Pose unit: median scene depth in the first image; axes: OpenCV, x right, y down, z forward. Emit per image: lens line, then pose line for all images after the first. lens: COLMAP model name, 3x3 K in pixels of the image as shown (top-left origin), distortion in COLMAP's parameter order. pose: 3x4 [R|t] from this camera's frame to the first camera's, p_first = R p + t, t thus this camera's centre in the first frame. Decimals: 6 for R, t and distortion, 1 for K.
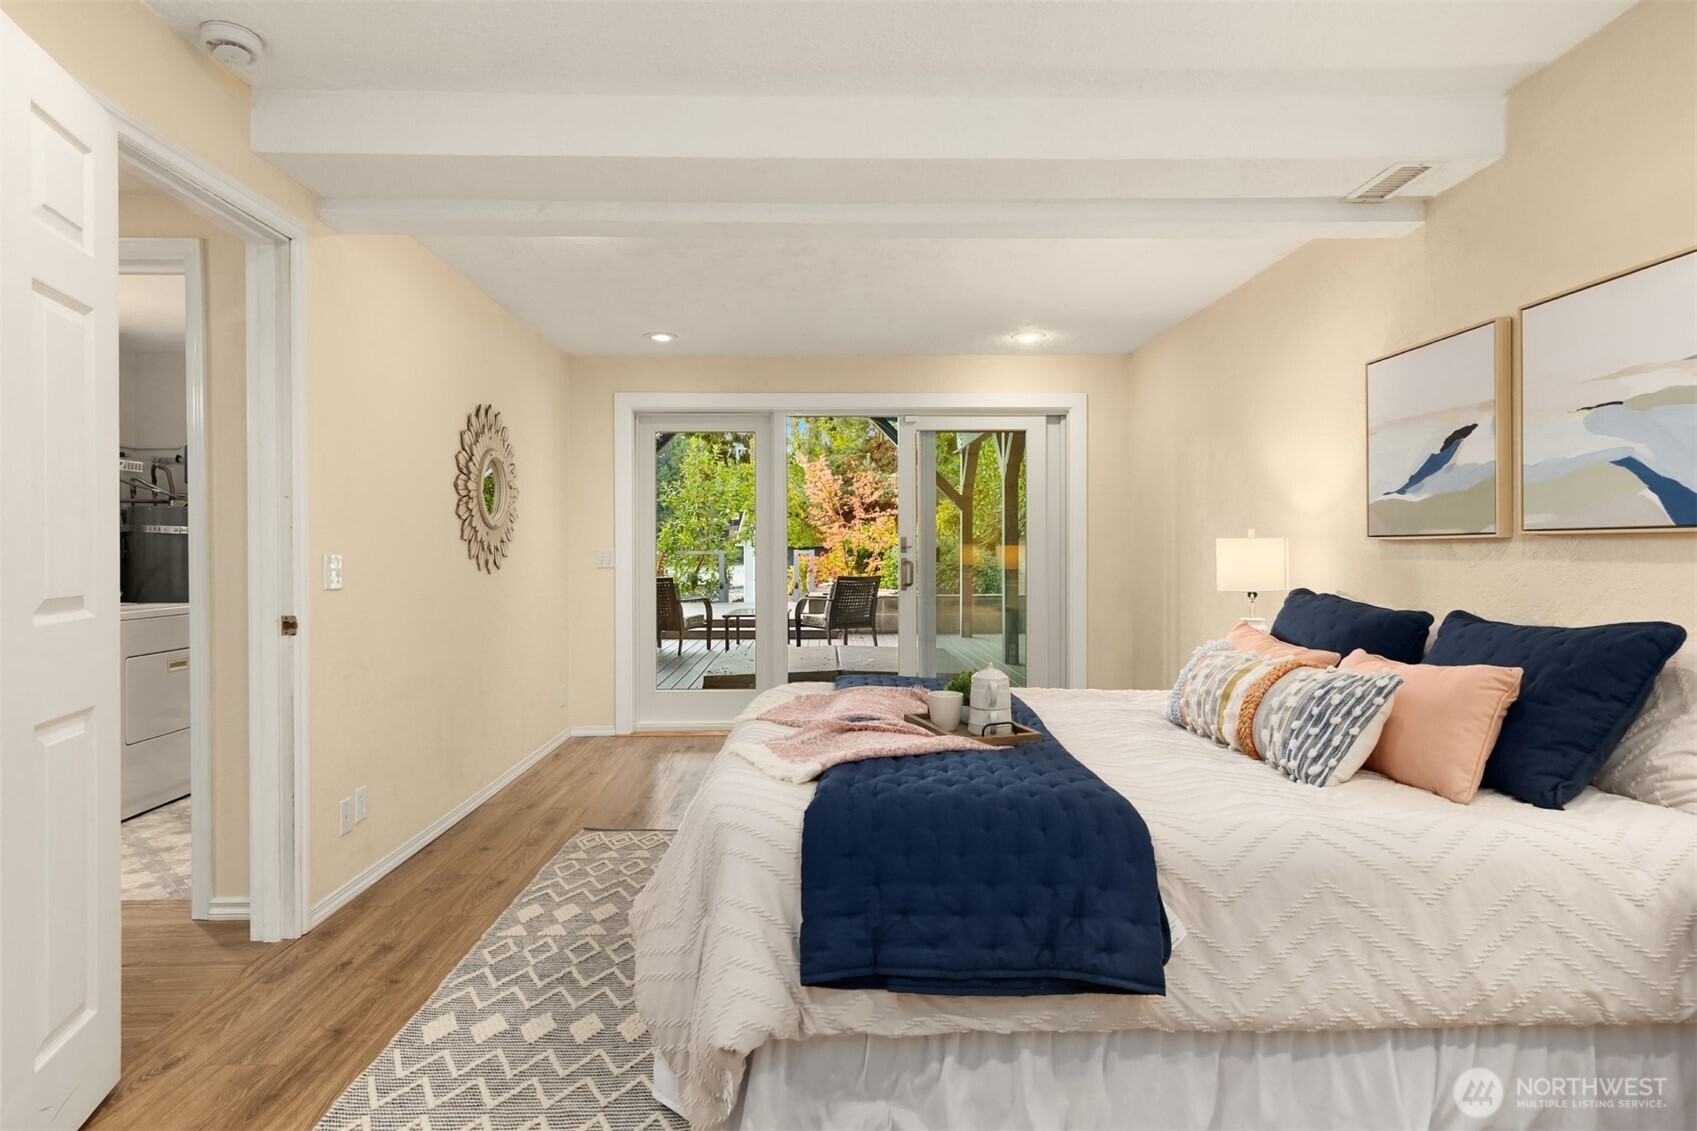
lens RADIAL K [[965.2, 0, 841.7], [0, 965.2, 560.0], [0, 0, 1]] dist [0.000733, 0.001159]
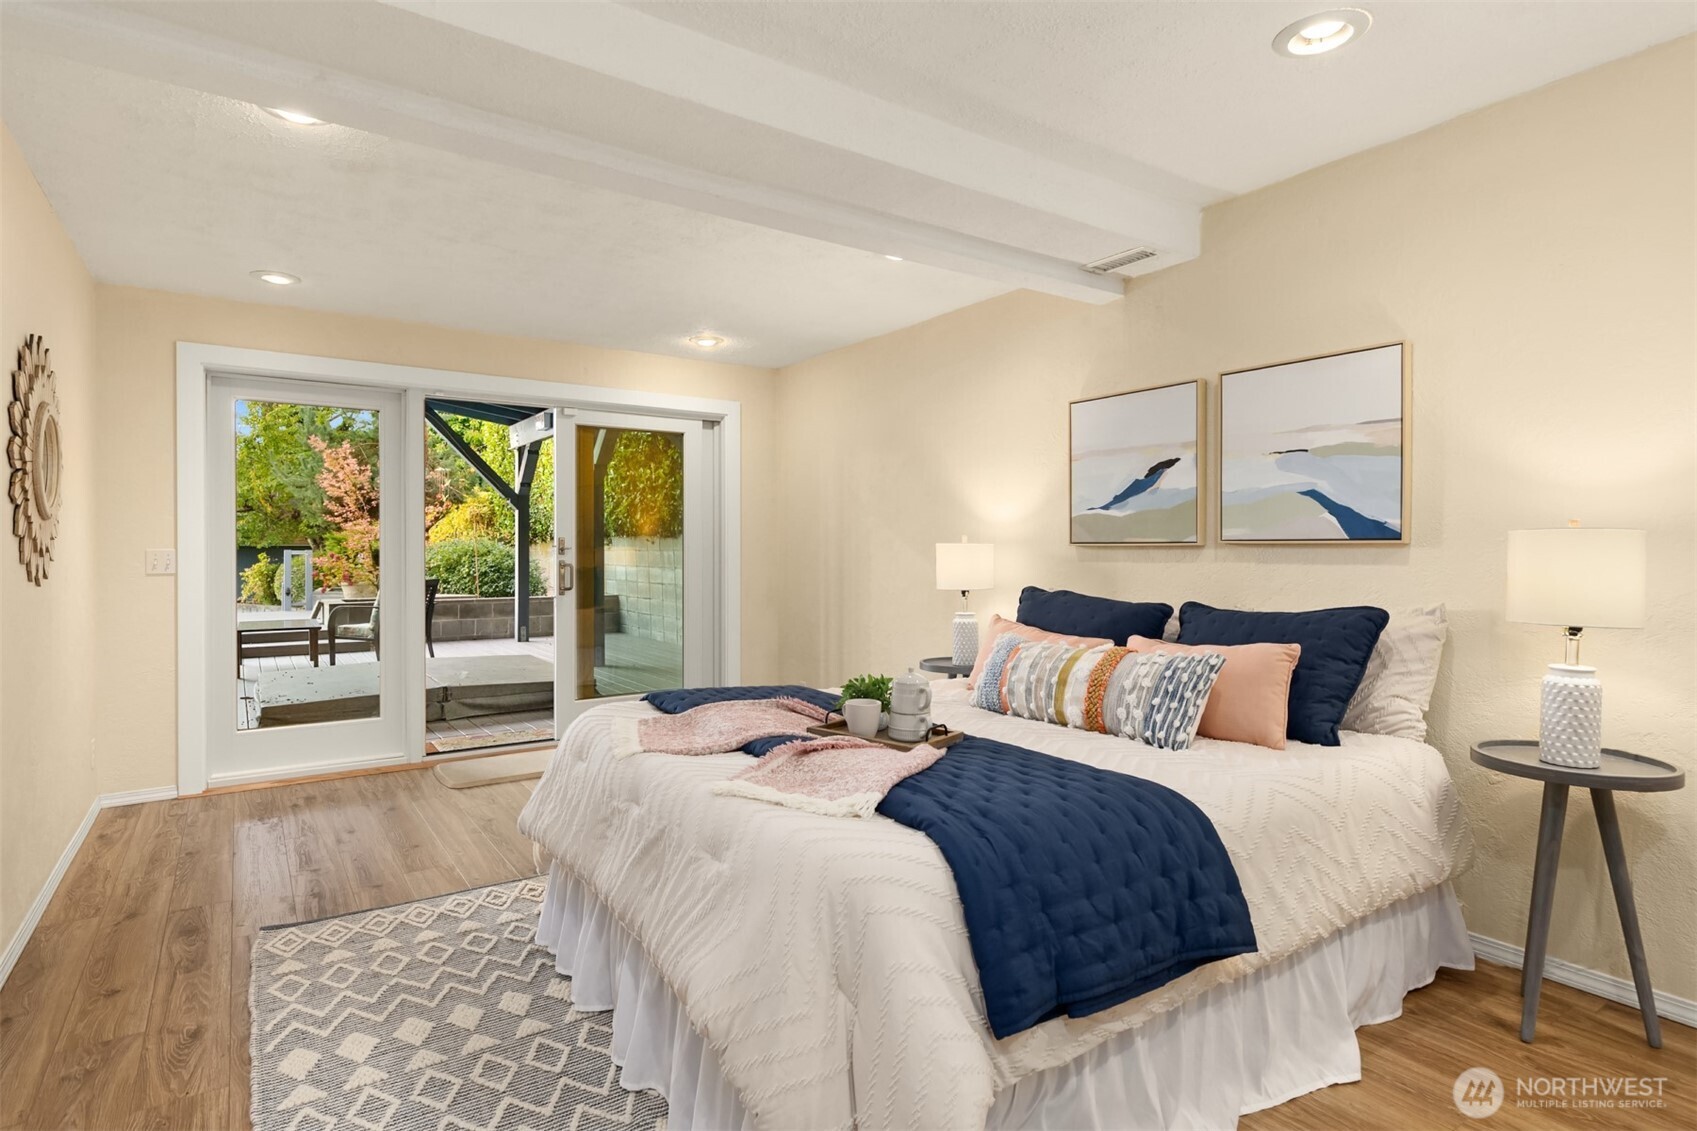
lens RADIAL K [[906.4, 0, 851.3], [0, 906.4, 561.6], [0, 0, 1]] dist [0.000758, 0.000541]
pose [[0.824057, -0.003367, 0.566497, -0.395395], [0.001993, 0.999993, 0.003045, -0.005637], [-0.566503, -0.001380, 0.824058, 0.237924]]
